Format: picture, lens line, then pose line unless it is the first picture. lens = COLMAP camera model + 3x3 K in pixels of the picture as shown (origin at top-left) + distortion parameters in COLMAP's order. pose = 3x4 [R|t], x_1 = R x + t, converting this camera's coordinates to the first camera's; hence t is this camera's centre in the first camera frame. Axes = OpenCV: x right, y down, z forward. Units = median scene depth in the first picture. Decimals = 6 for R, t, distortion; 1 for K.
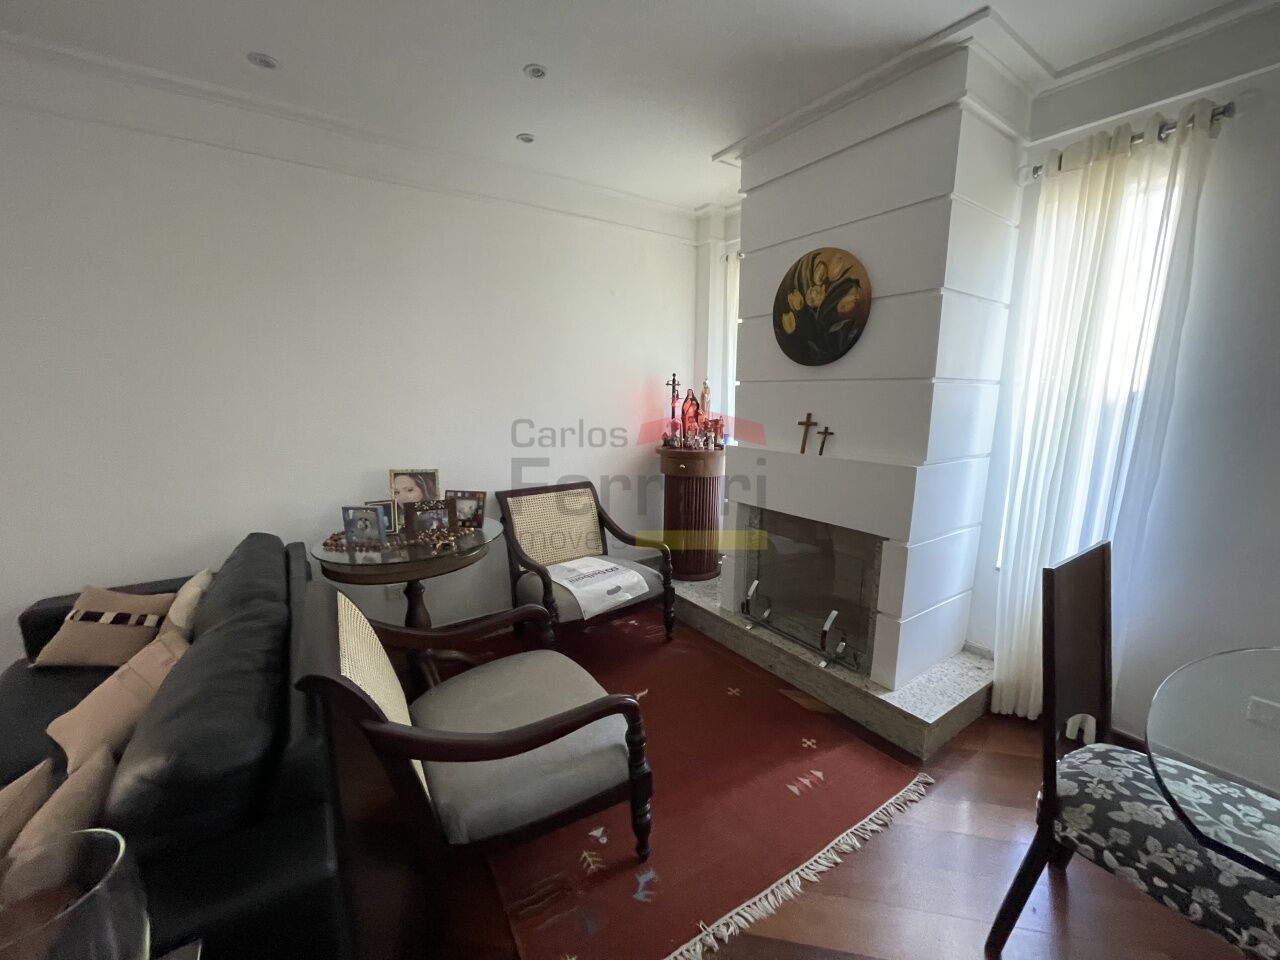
lens RADIAL K [[512.2, 0, 643.6], [0, 512.2, 488.4], [0, 0, 1]] dist [0.001059, 0.000564]
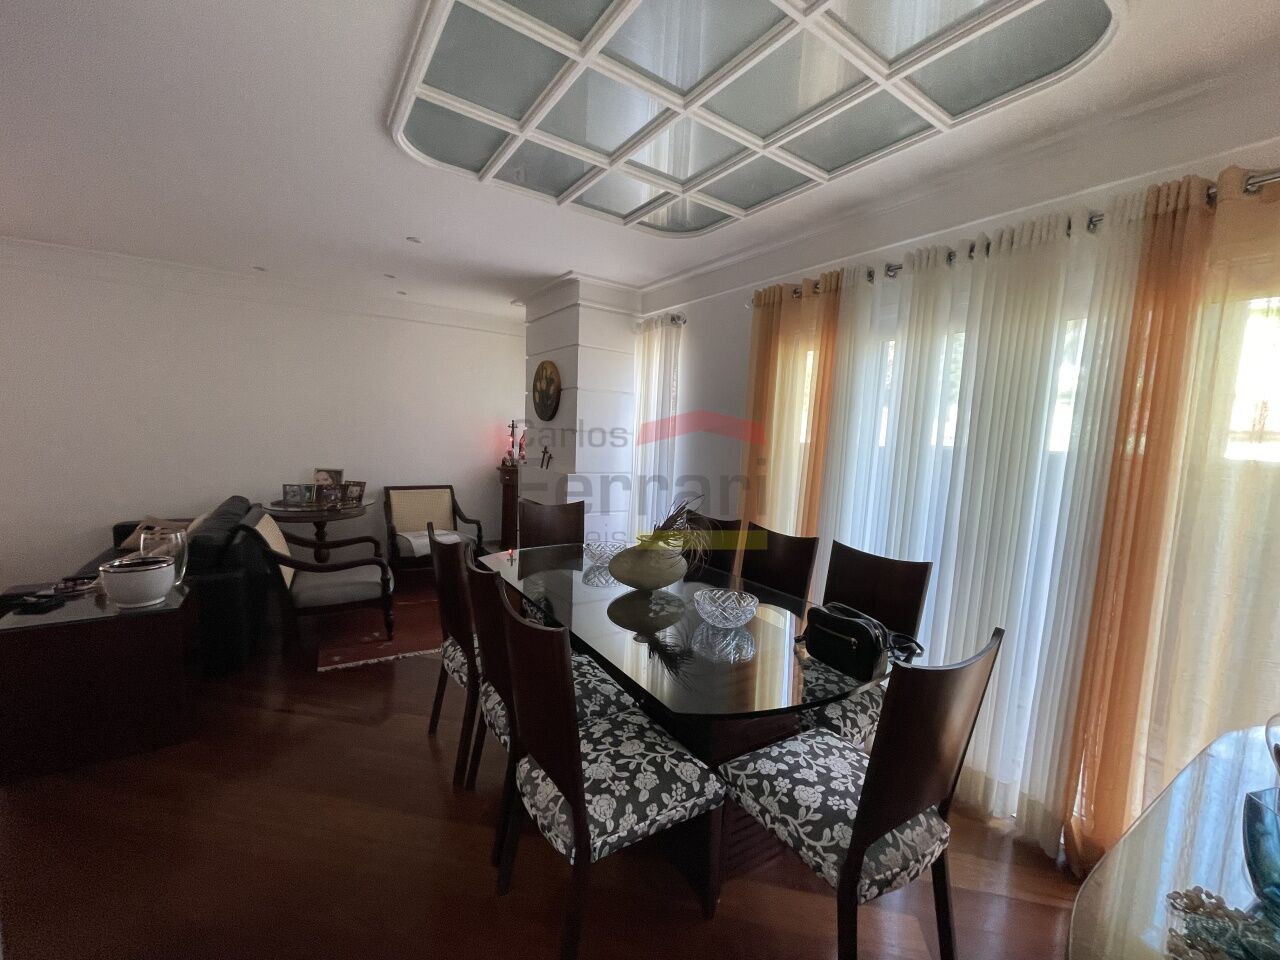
lens RADIAL K [[512.2, 0, 643.6], [0, 512.2, 488.4], [0, 0, 1]] dist [0.001059, 0.000564]
pose [[0.999025, 0.042823, -0.010692, 0.710595], [-0.043514, 0.996148, -0.076126, 0.128658], [0.007391, 0.076517, 0.997041, -0.811370]]
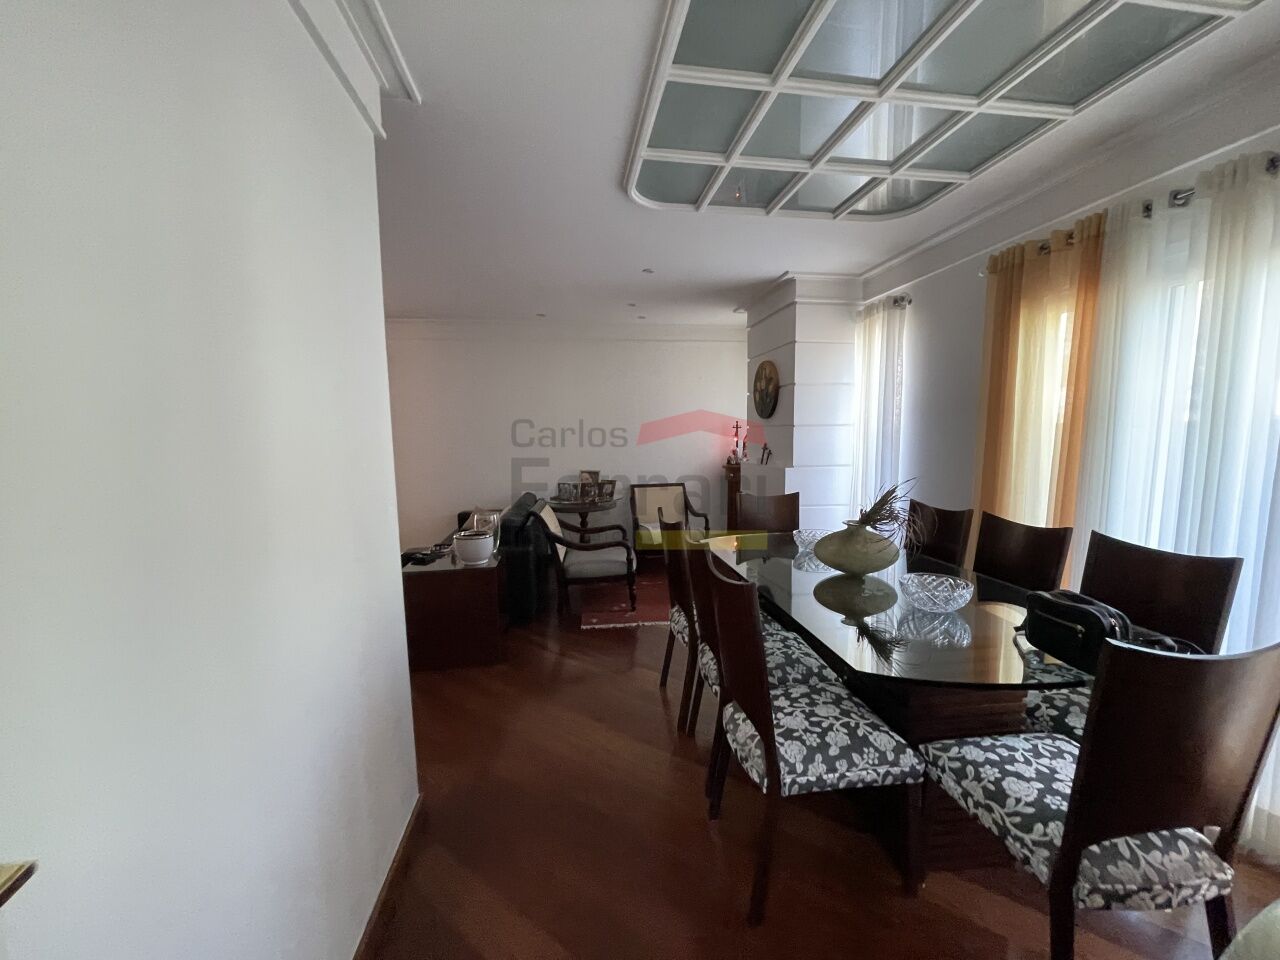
lens RADIAL K [[516.1, 0, 653.7], [0, 516.1, 487.8], [0, 0, 1]] dist [0.022383, -0.005271]
pose [[0.902628, 0.031876, -0.429239, 0.789613], [-0.064461, 0.996018, -0.061586, 0.167676], [0.425566, 0.083259, 0.901089, -0.906482]]
